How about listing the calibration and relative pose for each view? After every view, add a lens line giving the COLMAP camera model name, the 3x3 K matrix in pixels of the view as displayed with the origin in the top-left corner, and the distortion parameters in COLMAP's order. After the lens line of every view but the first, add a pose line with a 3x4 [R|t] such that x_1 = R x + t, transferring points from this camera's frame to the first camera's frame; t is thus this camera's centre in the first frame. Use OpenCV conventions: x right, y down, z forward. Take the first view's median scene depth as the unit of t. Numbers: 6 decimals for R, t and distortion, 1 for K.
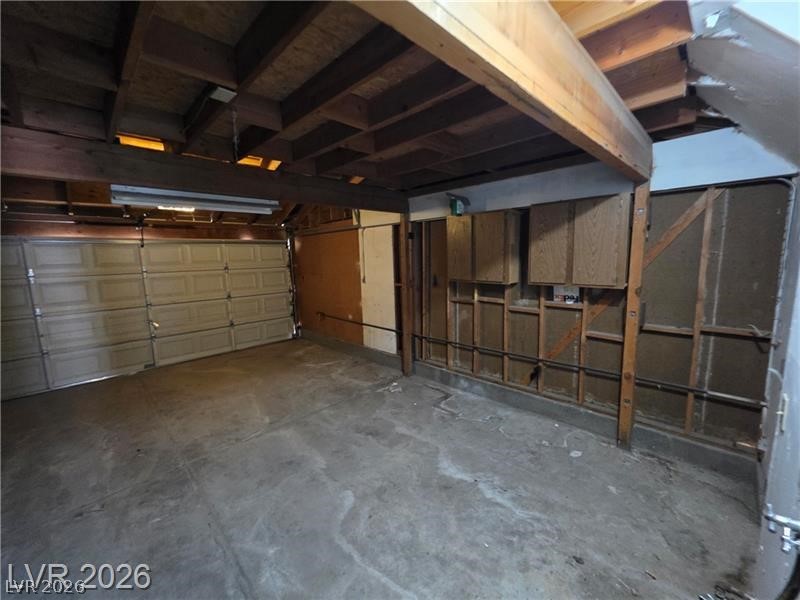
lens RADIAL K [[322.5, 0, 408.3], [0, 322.5, 299.7], [0, 0, 1]] dist [0.002629, -0.000374]
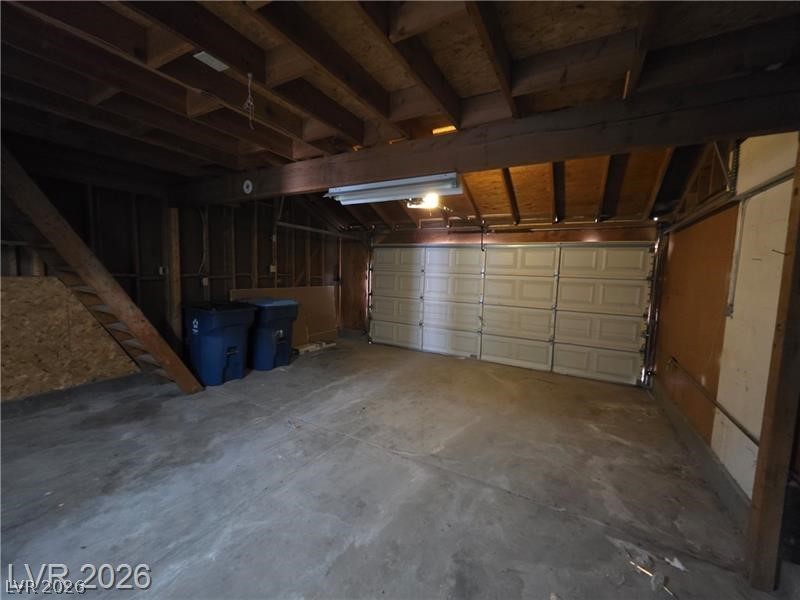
lens RADIAL K [[322.5, 0, 404.3], [0, 322.5, 298.9], [0, 0, 1]] dist [0.002629, -0.000374]
pose [[0.262954, 0.118366, -0.957520, 0.208038], [-0.173644, 0.982046, 0.073712, -0.035931], [0.949054, 0.146884, 0.278786, 0.480799]]
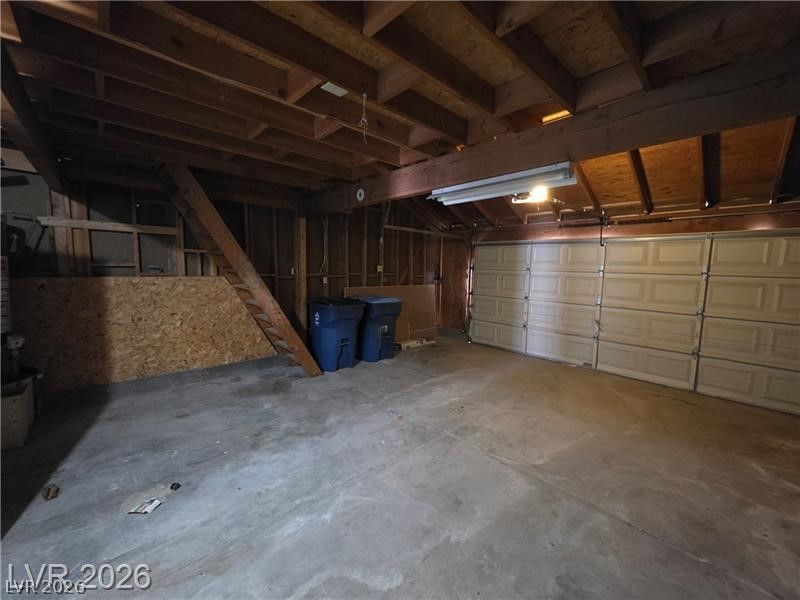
lens RADIAL K [[322.5, 0, 402.8], [0, 322.5, 298.7], [0, 0, 1]] dist [0.002629, -0.000374]
pose [[-0.046799, 0.123934, -0.991186, 0.214521], [-0.160384, 0.978468, 0.129916, -0.037354], [0.985945, 0.165050, -0.025914, 0.479773]]
